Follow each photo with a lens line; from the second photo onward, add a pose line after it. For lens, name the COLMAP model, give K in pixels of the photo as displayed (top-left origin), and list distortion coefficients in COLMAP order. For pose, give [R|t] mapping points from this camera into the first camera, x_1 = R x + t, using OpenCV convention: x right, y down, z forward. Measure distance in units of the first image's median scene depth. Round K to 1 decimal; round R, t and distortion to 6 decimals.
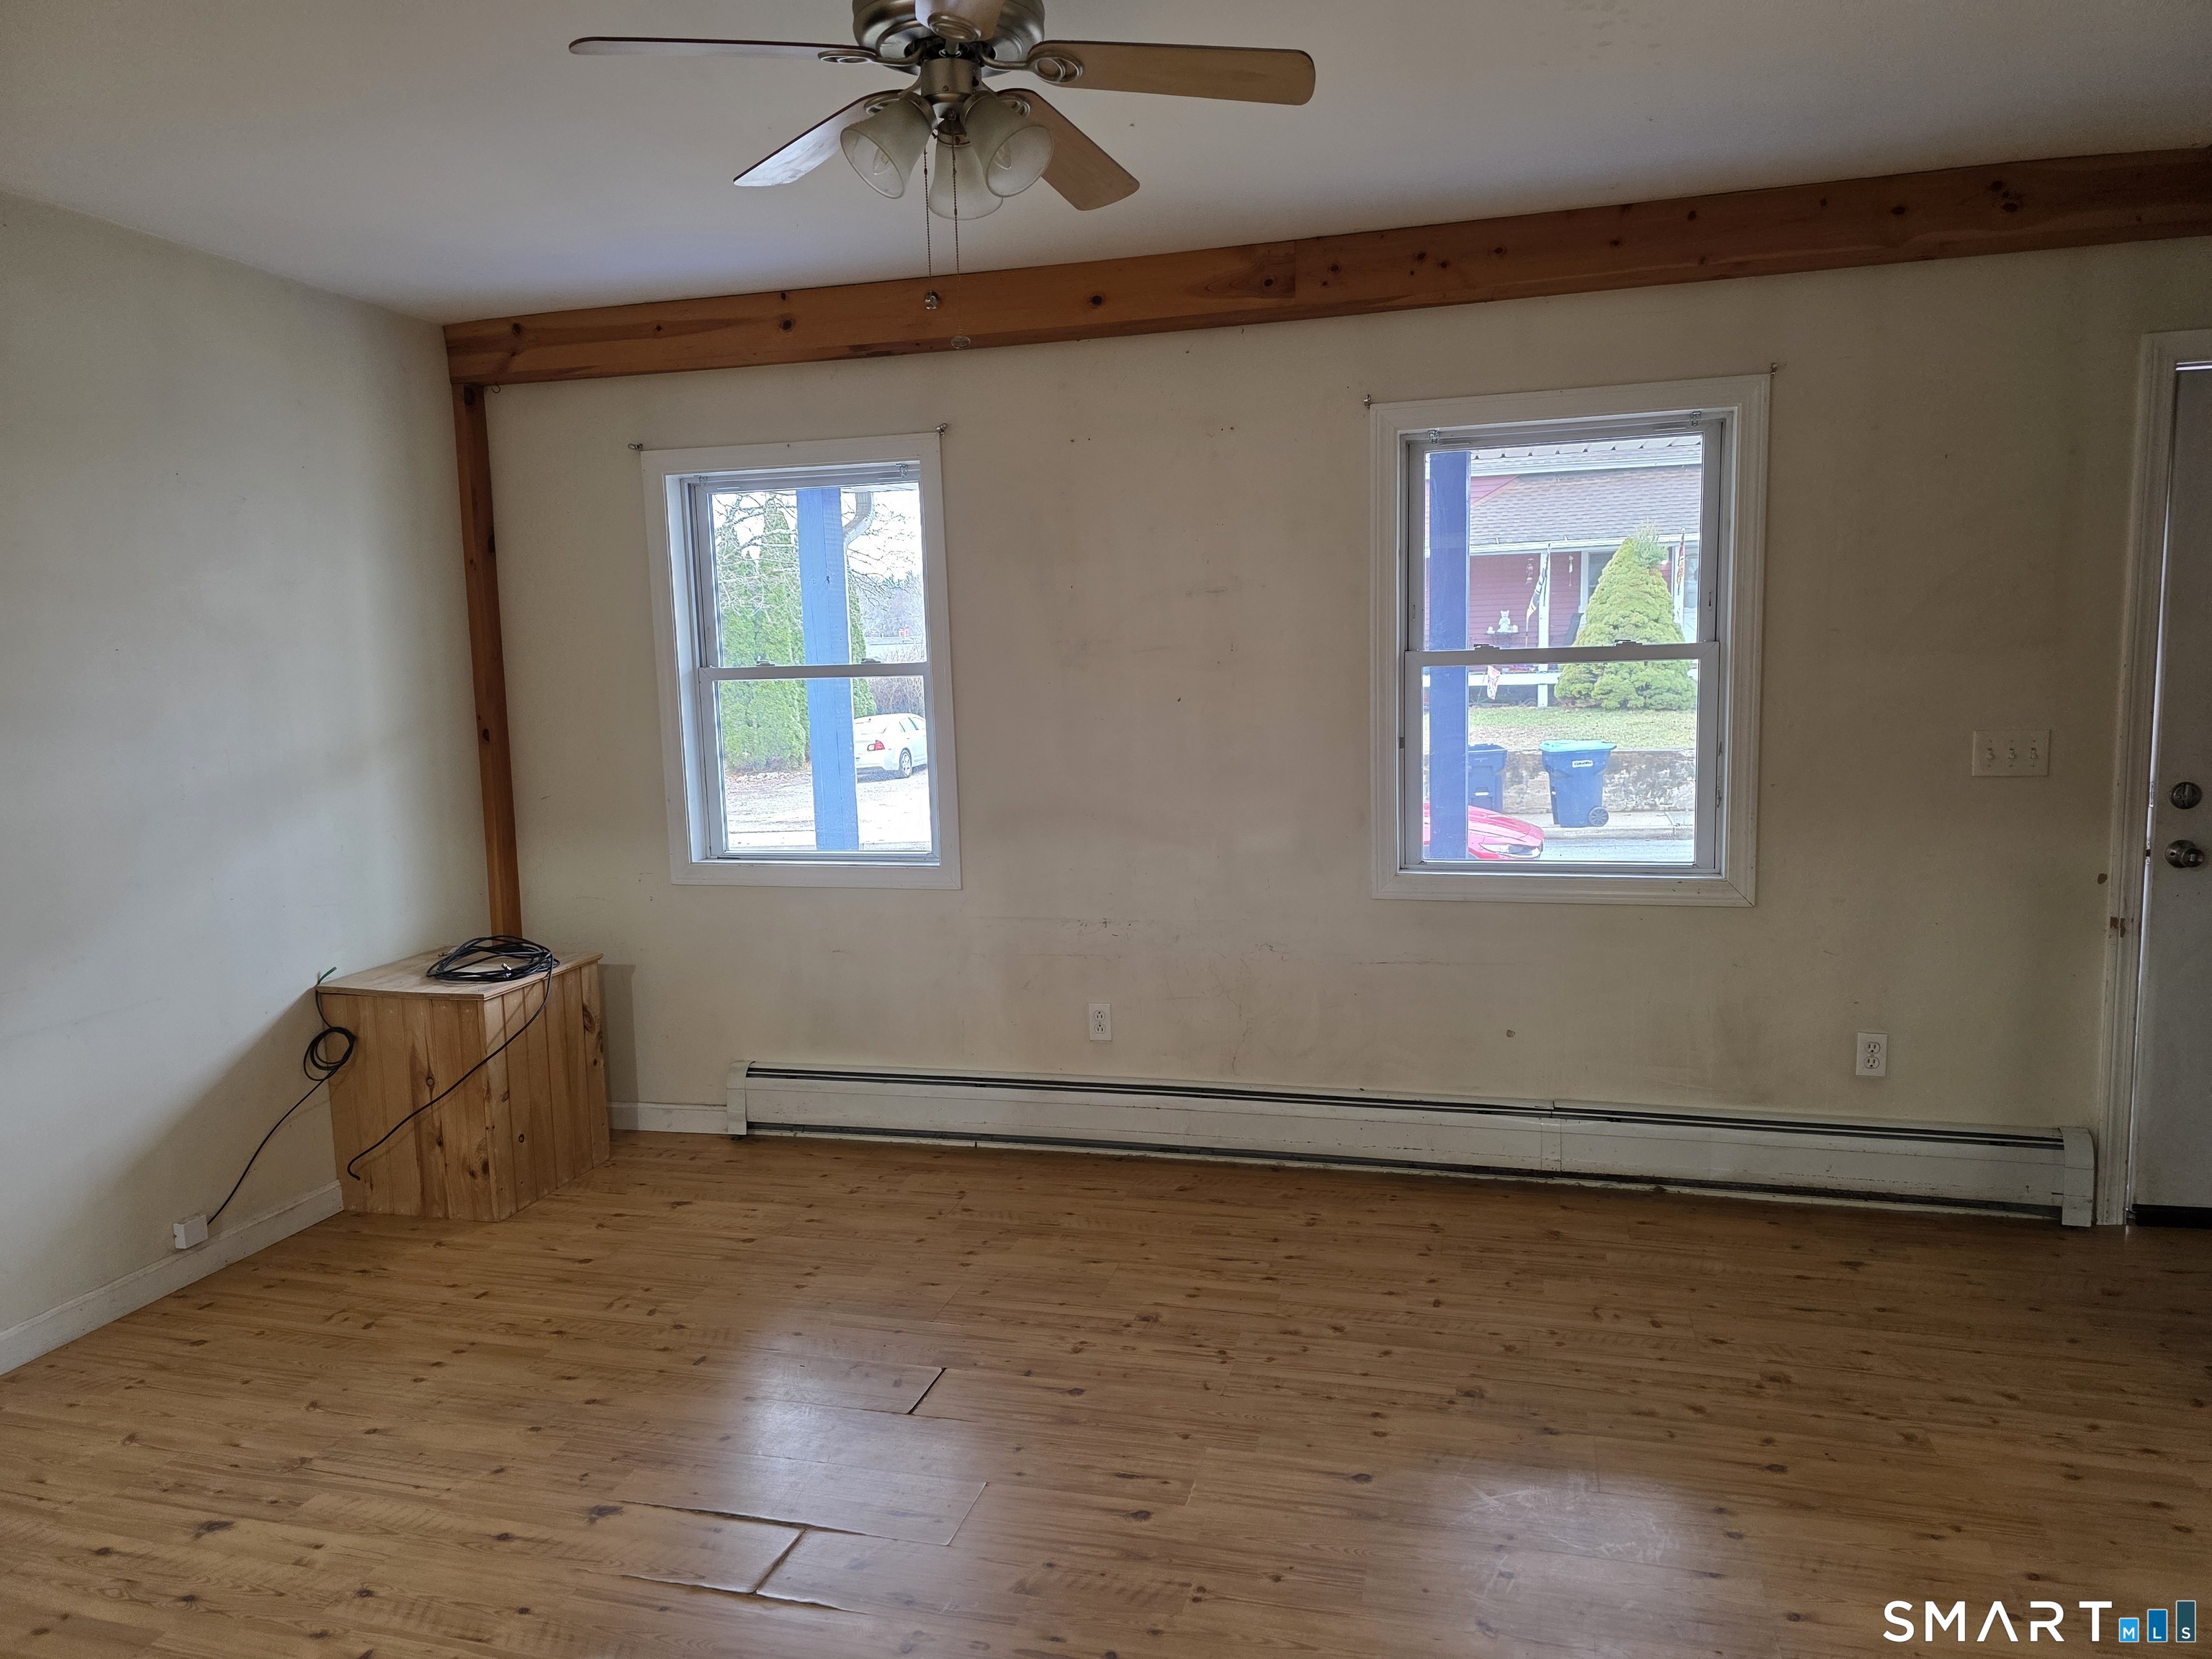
lens RADIAL K [[1478.0, 0, 1036.5], [0, 1478.0, 850.2], [0, 0, 1]] dist [0.061612, -0.052594]
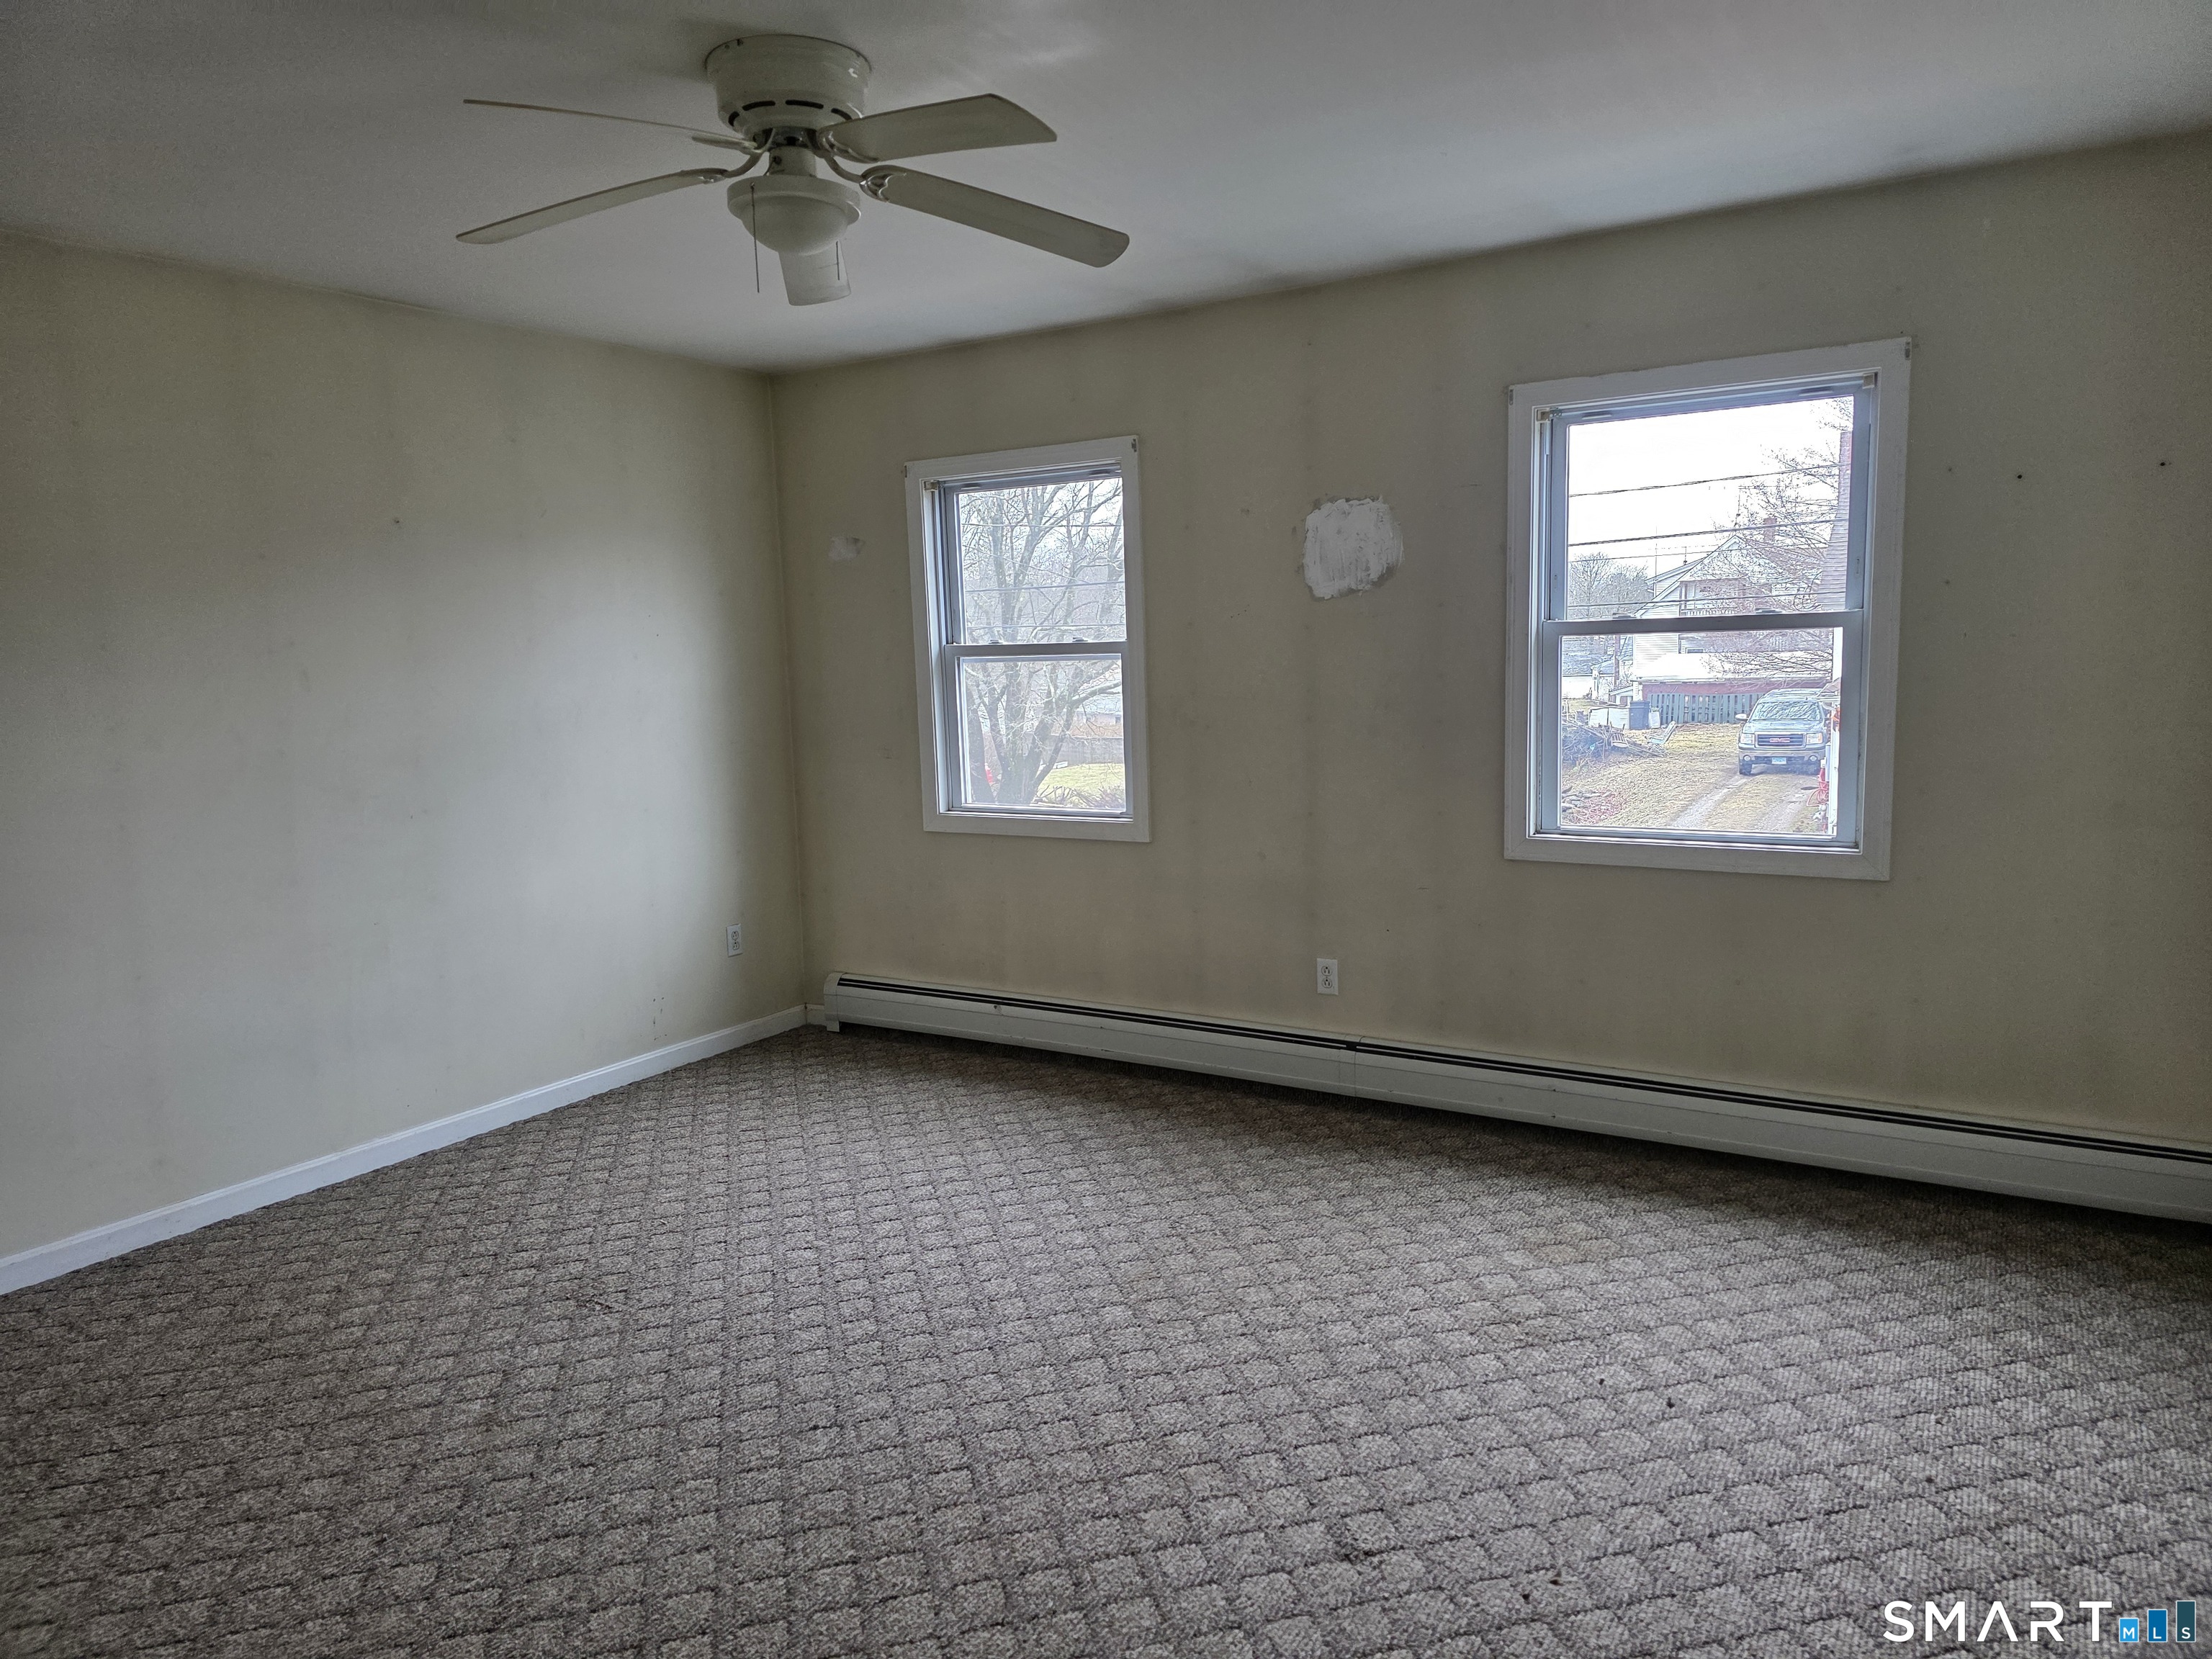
lens RADIAL K [[1478.0, 0, 1088.3], [0, 1478.0, 820.2], [0, 0, 1]] dist [0.061612, -0.052594]
pose [[0.947434, 0.027135, -0.318798, 0.276480], [-0.025967, 0.999631, 0.007915, 0.001435], [0.318896, 0.000780, 0.947790, -0.068507]]
